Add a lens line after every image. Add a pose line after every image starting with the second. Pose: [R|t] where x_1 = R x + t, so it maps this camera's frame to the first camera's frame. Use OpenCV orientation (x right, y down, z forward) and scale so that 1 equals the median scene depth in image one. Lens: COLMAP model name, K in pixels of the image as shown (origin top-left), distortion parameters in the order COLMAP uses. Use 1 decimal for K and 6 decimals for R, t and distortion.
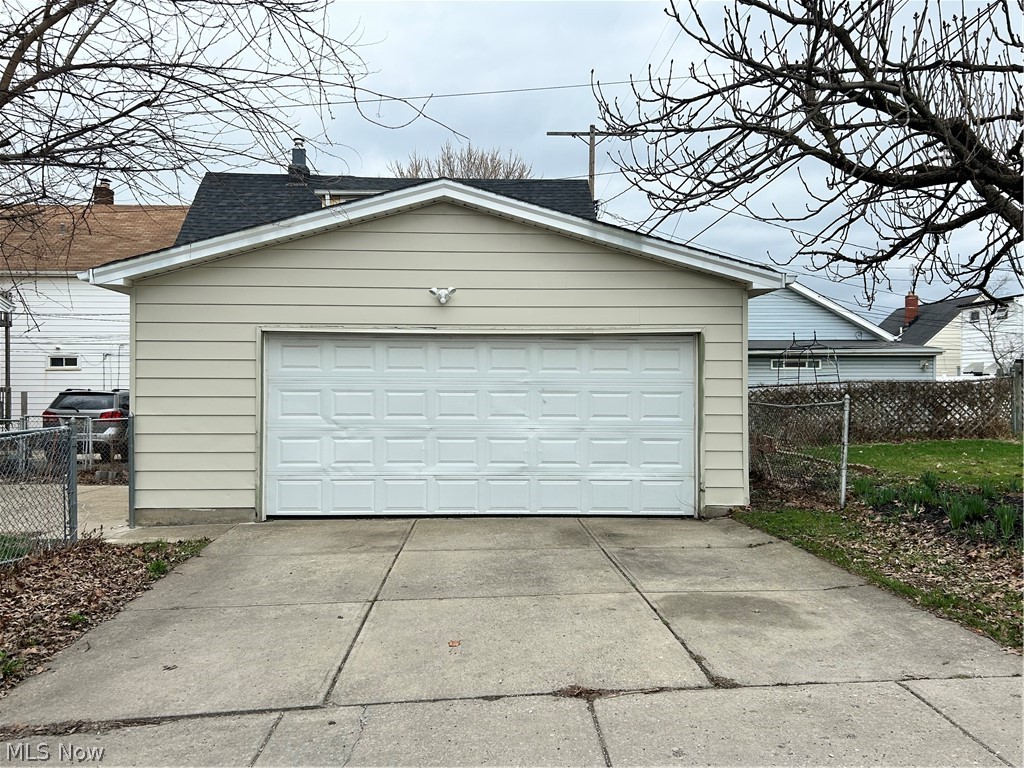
lens RADIAL K [[856.0, 0, 512.0], [0, 856.0, 384.0], [0, 0, 1]] dist [0.004684, 0.003493]
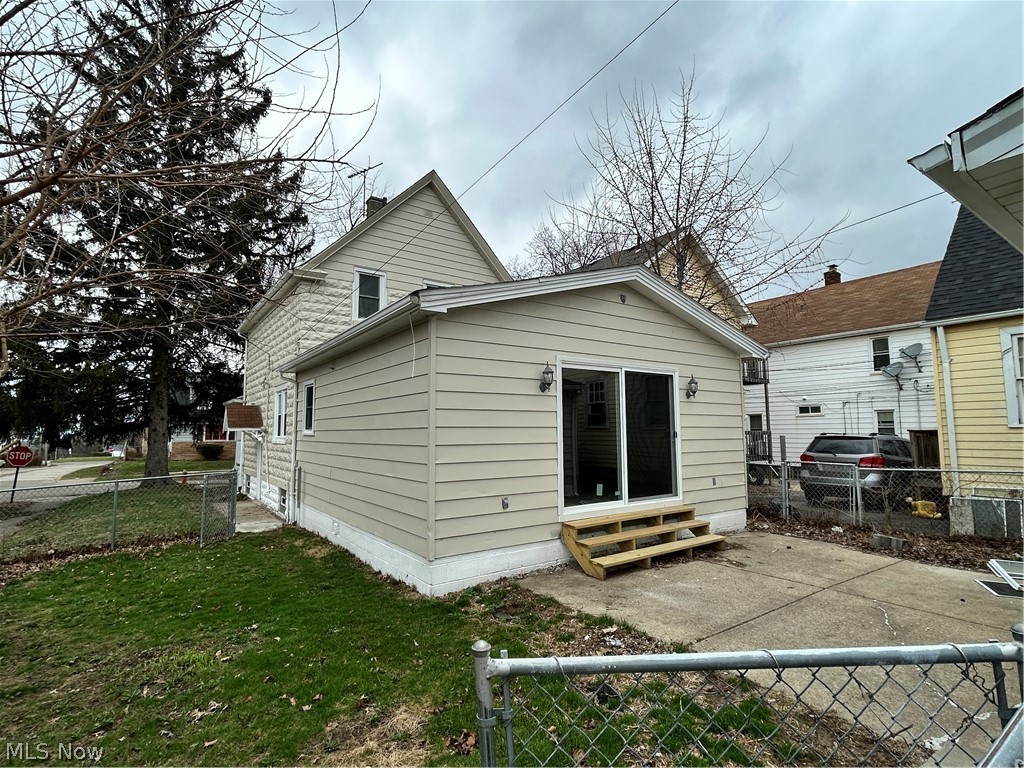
lens RADIAL K [[513.7, 0, 512.0], [0, 513.7, 384.0], [0, 0, 1]] dist [0.000481, 0.000072]
pose [[0.545390, -0.078982, -0.834453, -0.161409], [0.011404, 0.996158, -0.086834, -0.003649], [0.838105, 0.037842, 0.544195, 0.276549]]
